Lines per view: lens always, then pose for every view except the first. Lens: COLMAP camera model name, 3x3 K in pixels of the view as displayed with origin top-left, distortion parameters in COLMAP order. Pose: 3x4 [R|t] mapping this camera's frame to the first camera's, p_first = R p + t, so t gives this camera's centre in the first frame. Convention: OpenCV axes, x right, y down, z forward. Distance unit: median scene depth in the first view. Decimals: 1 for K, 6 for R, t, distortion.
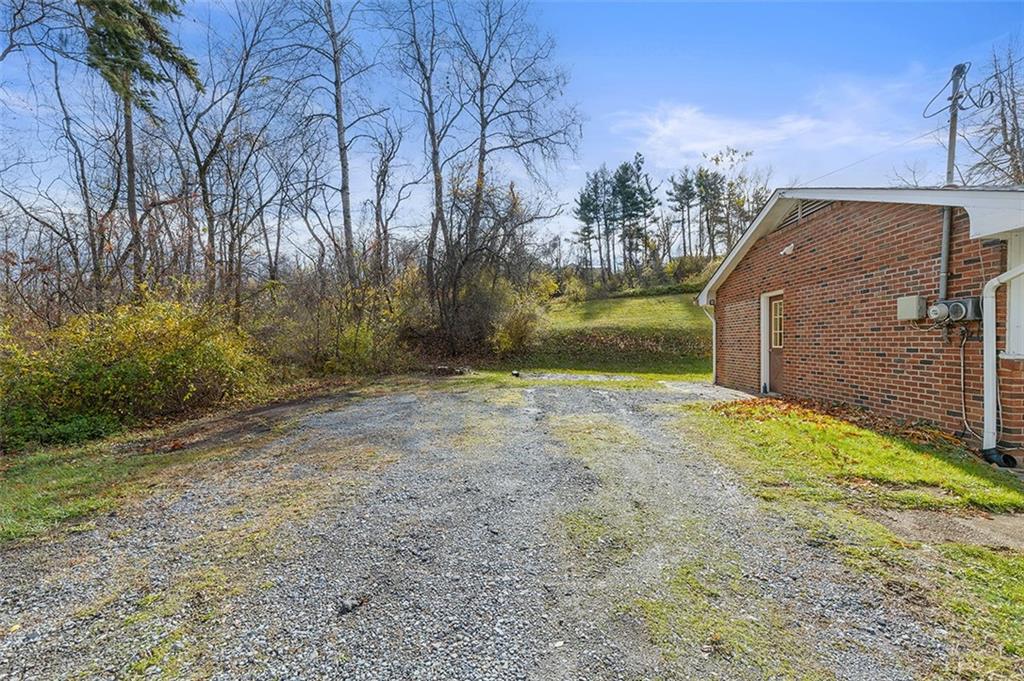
lens RADIAL K [[463.7, 0, 517.2], [0, 463.7, 340.8], [0, 0, 1]] dist [0.001705, 0.000188]
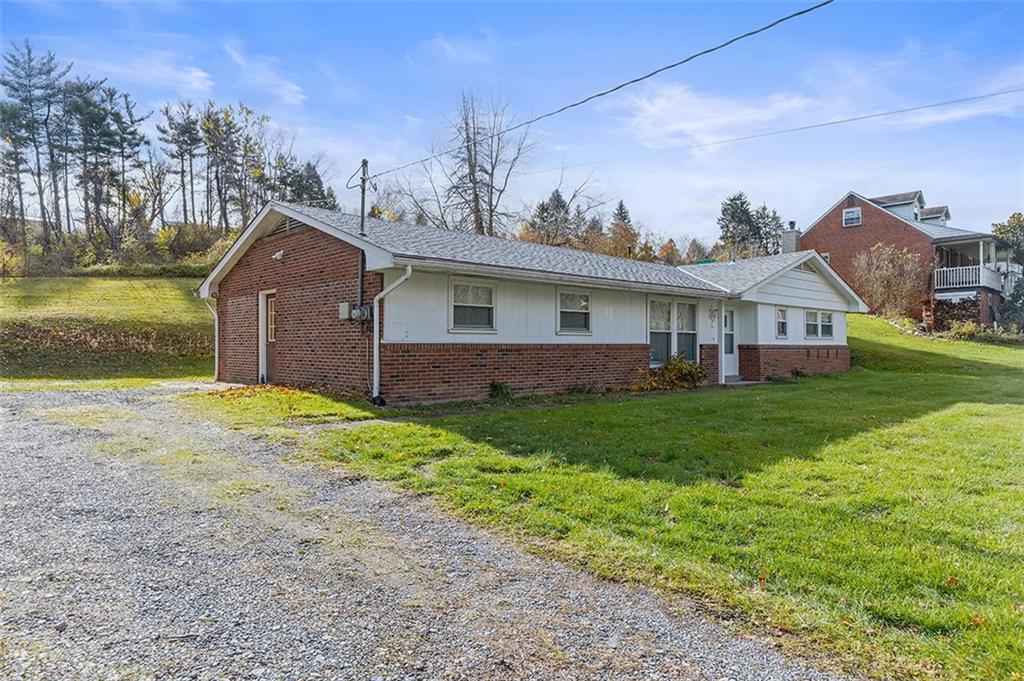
lens RADIAL K [[619.5, 0, 512.0], [0, 619.5, 340.5], [0, 0, 1]] dist [-0.003604, 0.001361]
pose [[0.673168, 0.001150, 0.739489, -0.008854], [-0.000654, 0.999999, -0.000960, 0.000903], [-0.739490, 0.000162, 0.673168, -0.025287]]
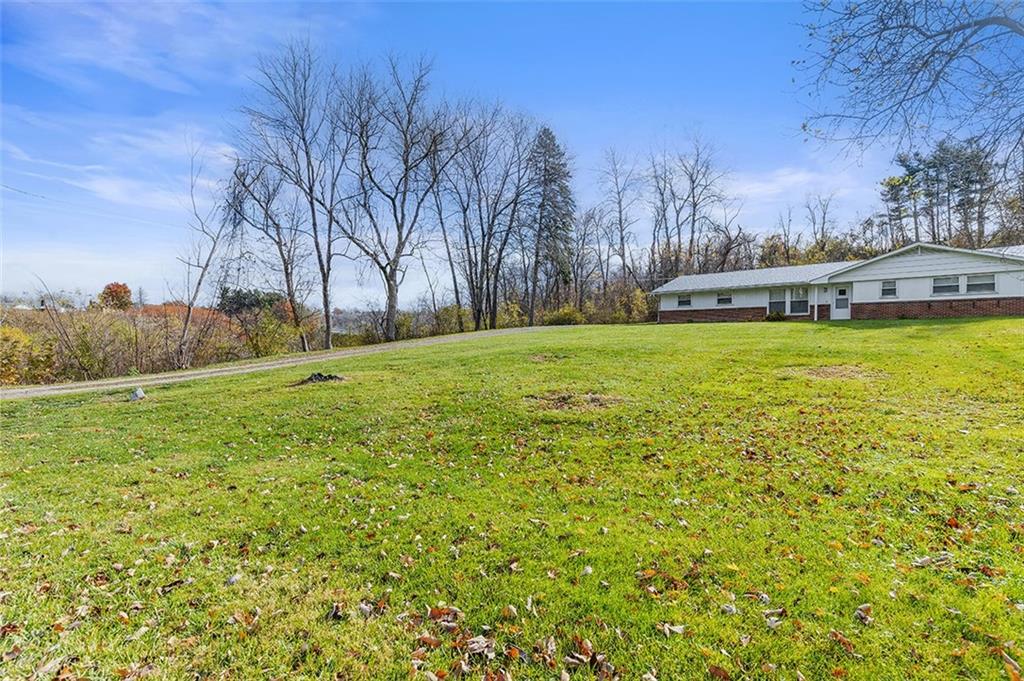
lens RADIAL K [[463.7, 0, 517.2], [0, 463.7, 340.8], [0, 0, 1]] dist [0.001705, 0.000188]
pose [[0.760972, 0.003948, -0.648773, 0.210150], [0.007674, 0.999857, 0.015086, 0.019683], [0.648739, -0.016458, 0.760833, -0.324105]]
